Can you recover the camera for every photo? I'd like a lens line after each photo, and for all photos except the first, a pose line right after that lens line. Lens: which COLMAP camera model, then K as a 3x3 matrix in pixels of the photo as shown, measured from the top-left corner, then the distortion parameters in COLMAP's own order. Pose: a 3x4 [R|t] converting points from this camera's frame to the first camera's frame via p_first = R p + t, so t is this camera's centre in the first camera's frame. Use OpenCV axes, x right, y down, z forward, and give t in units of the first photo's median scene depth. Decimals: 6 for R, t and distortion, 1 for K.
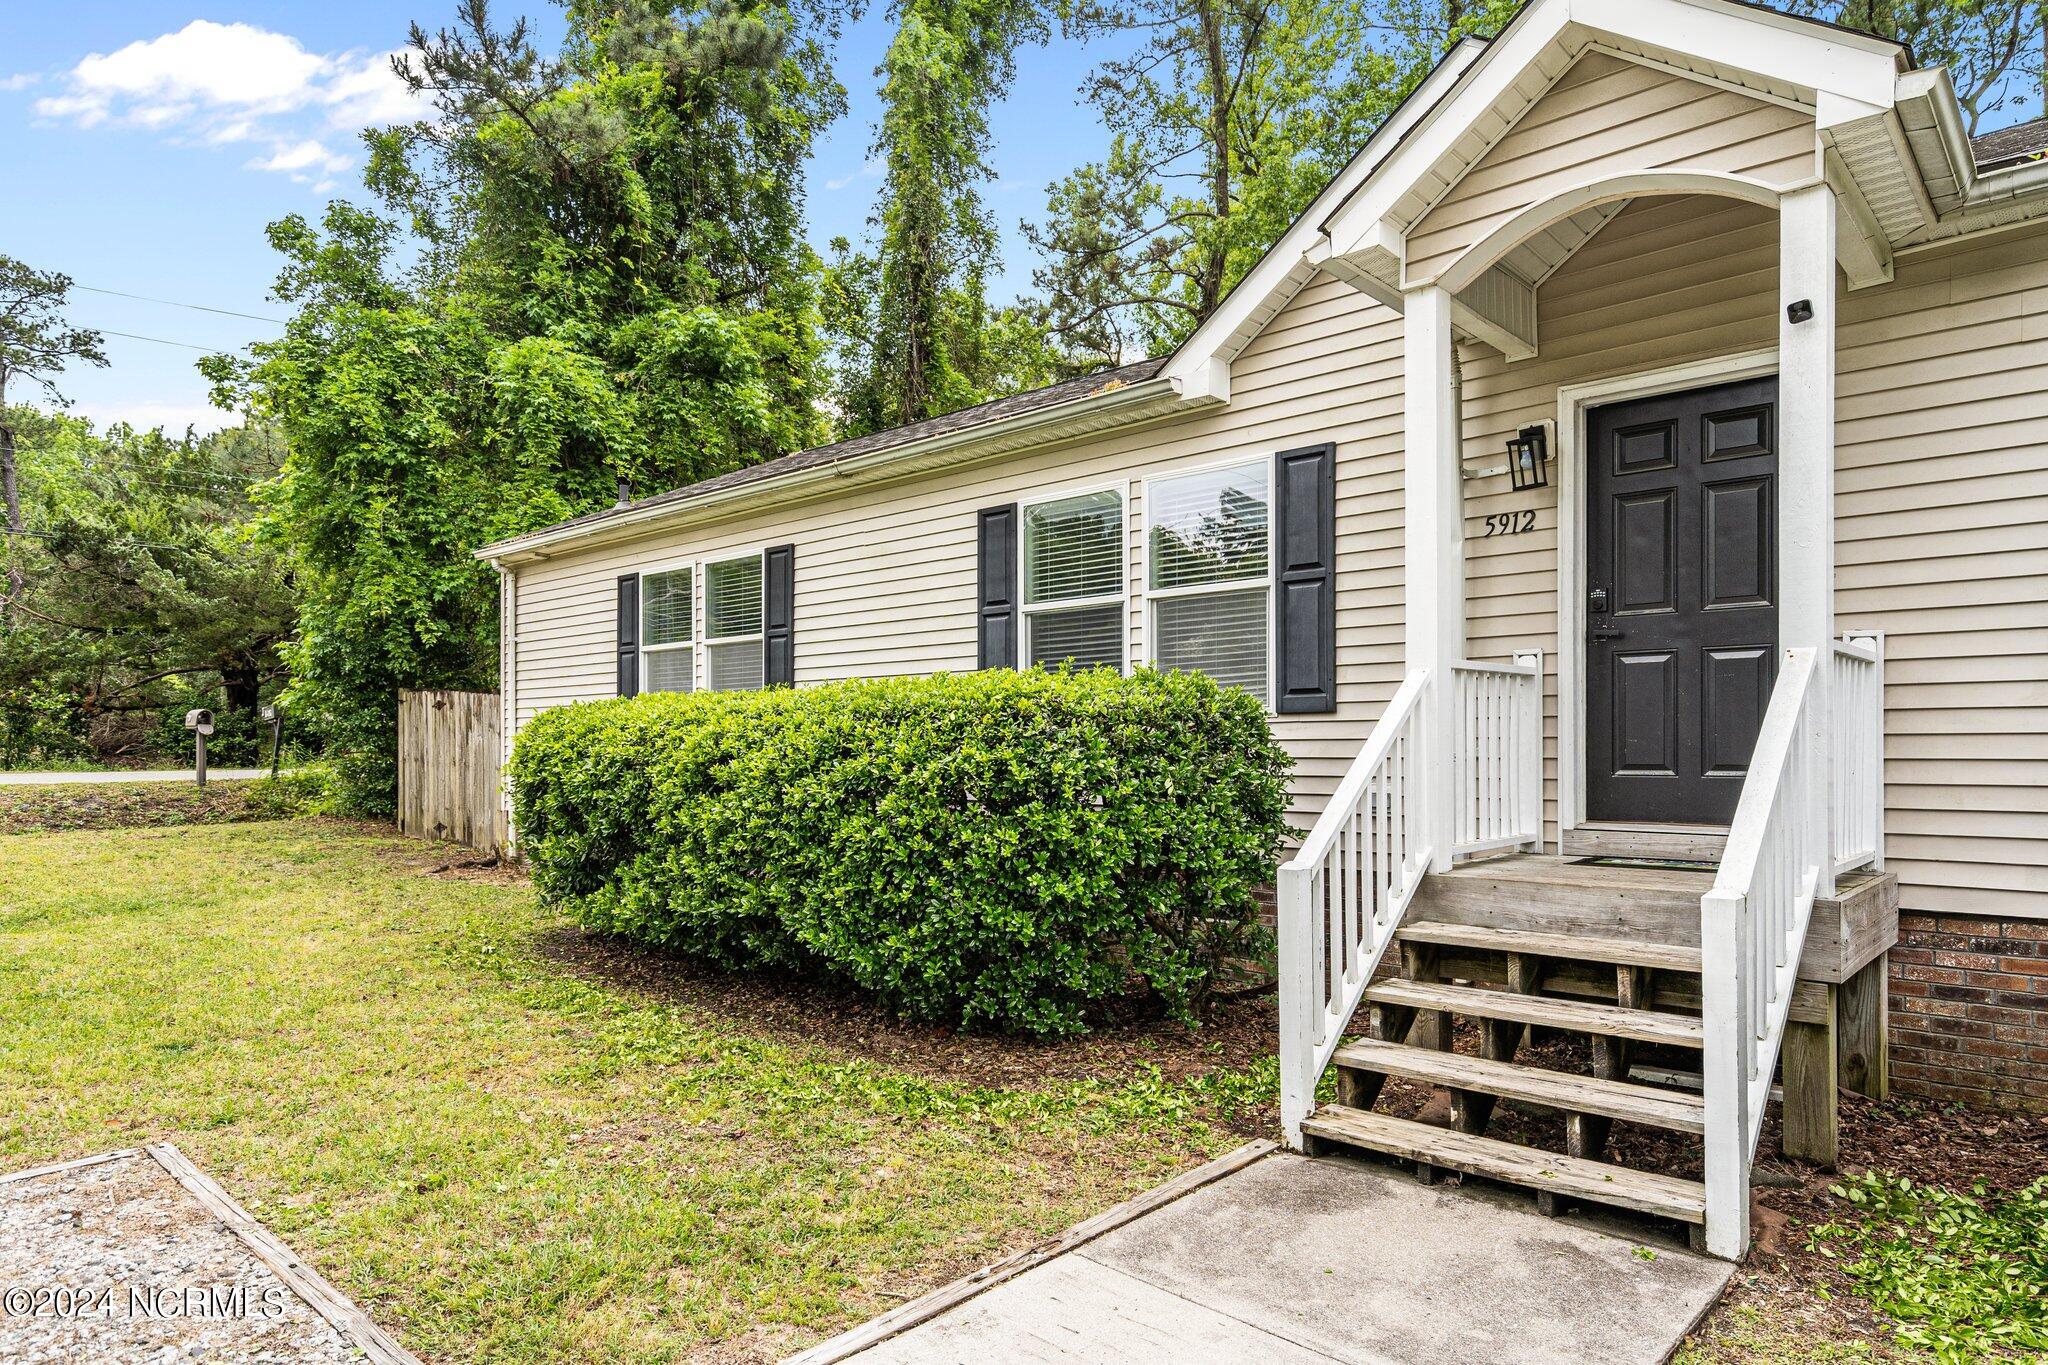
lens RADIAL K [[1211.8, 0, 1020.1], [0, 1211.8, 712.5], [0, 0, 1]] dist [0.001234, 0.000105]
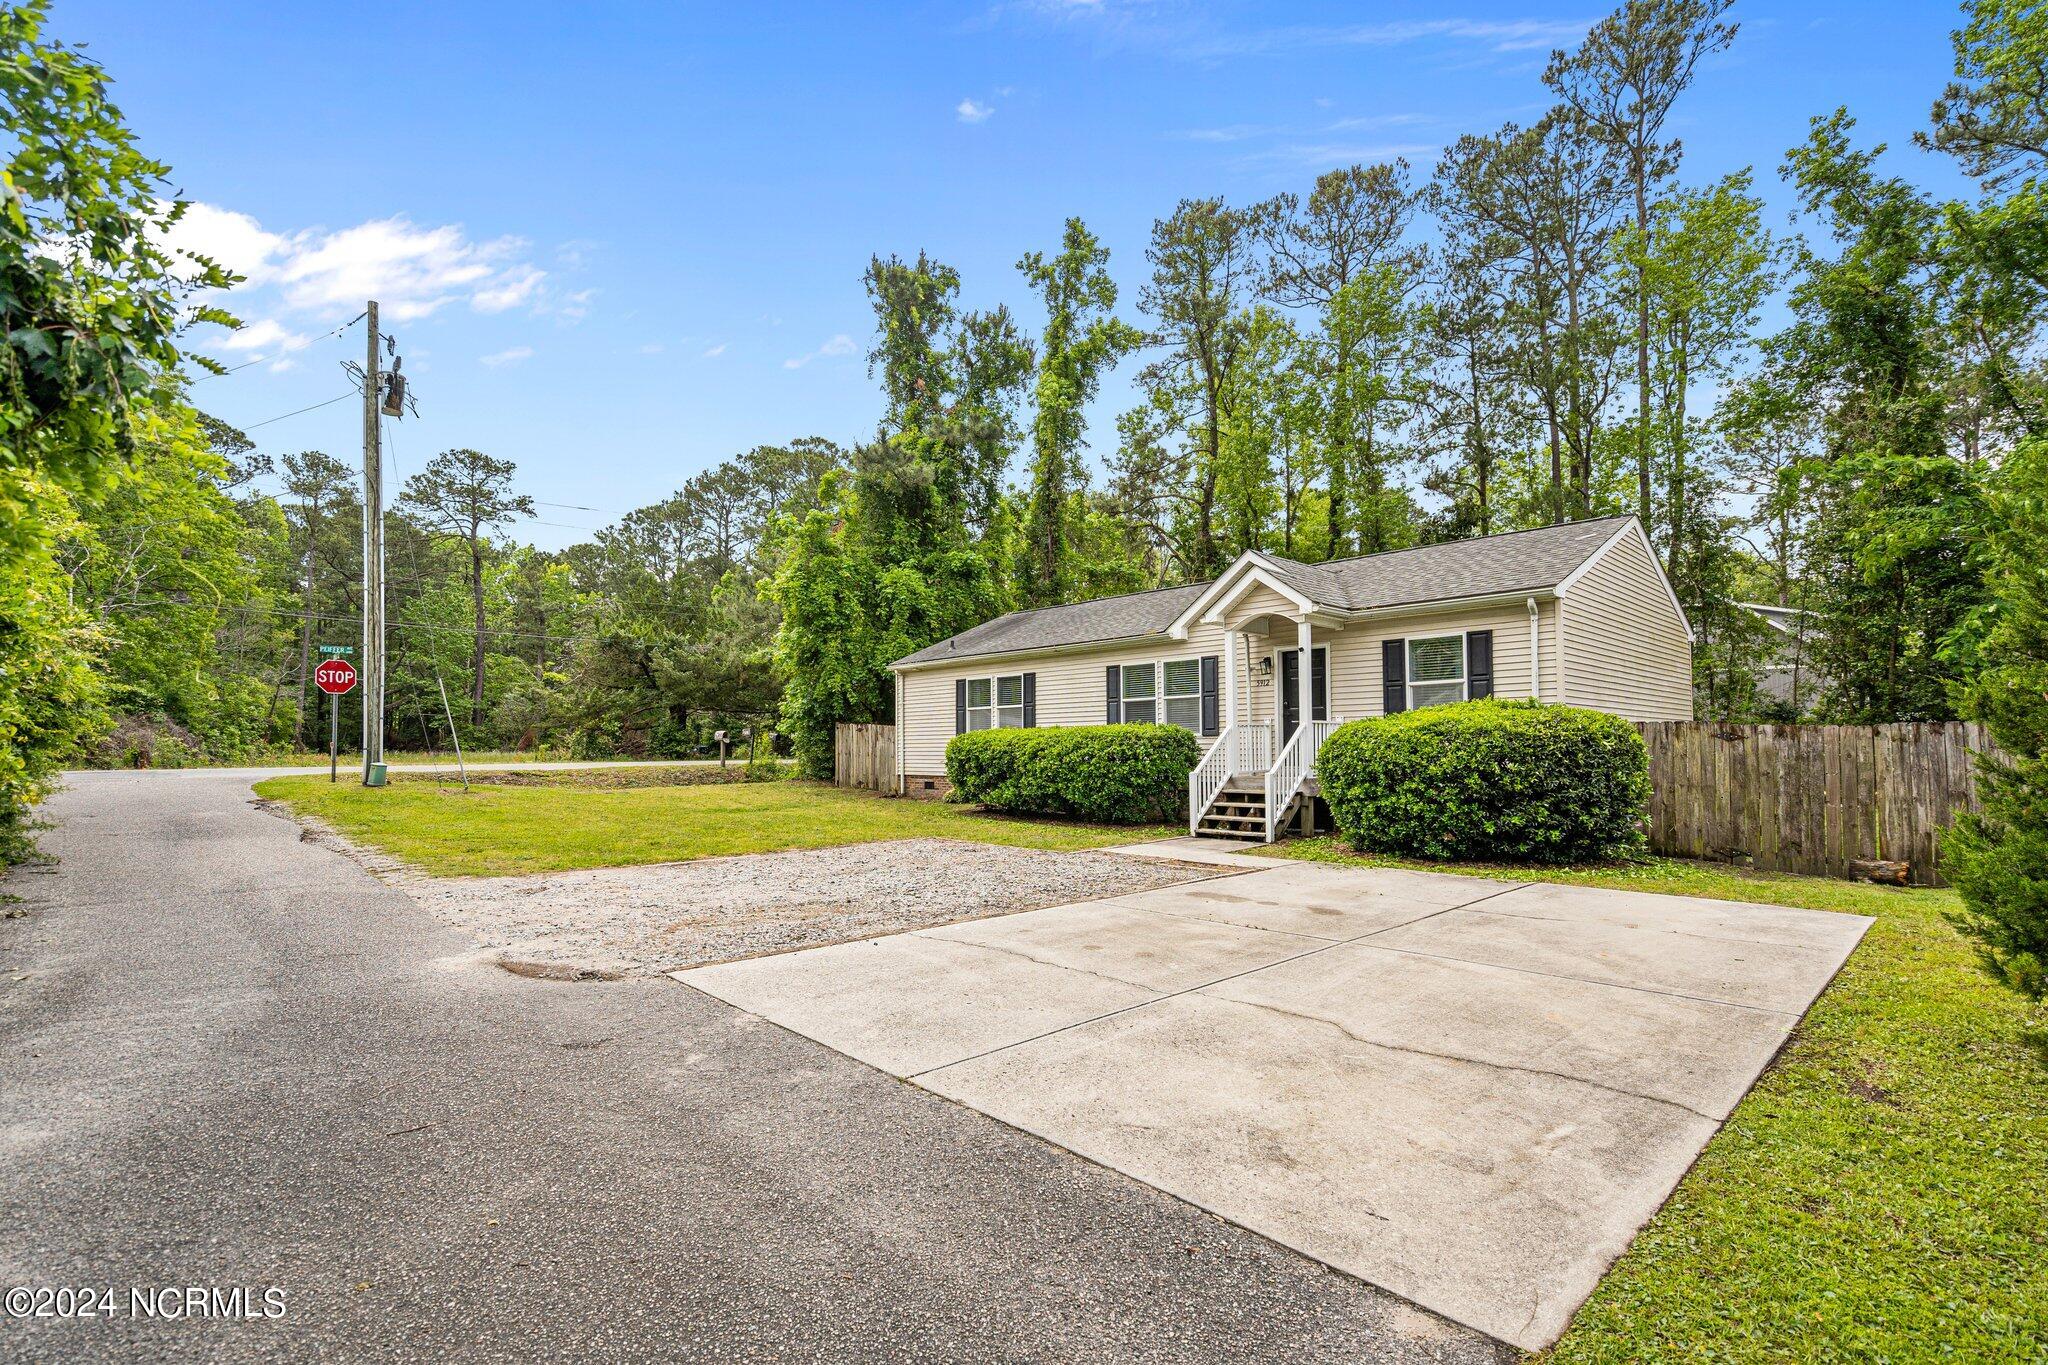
lens RADIAL K [[956.7, 0, 1032.6], [0, 956.7, 689.8], [0, 0, 1]] dist [0.010988, 0.000055]
pose [[0.998402, -0.008357, -0.055897, -0.051016], [0.006514, 0.999431, -0.033080, -0.020282], [0.056142, 0.032663, 0.997888, -0.807537]]
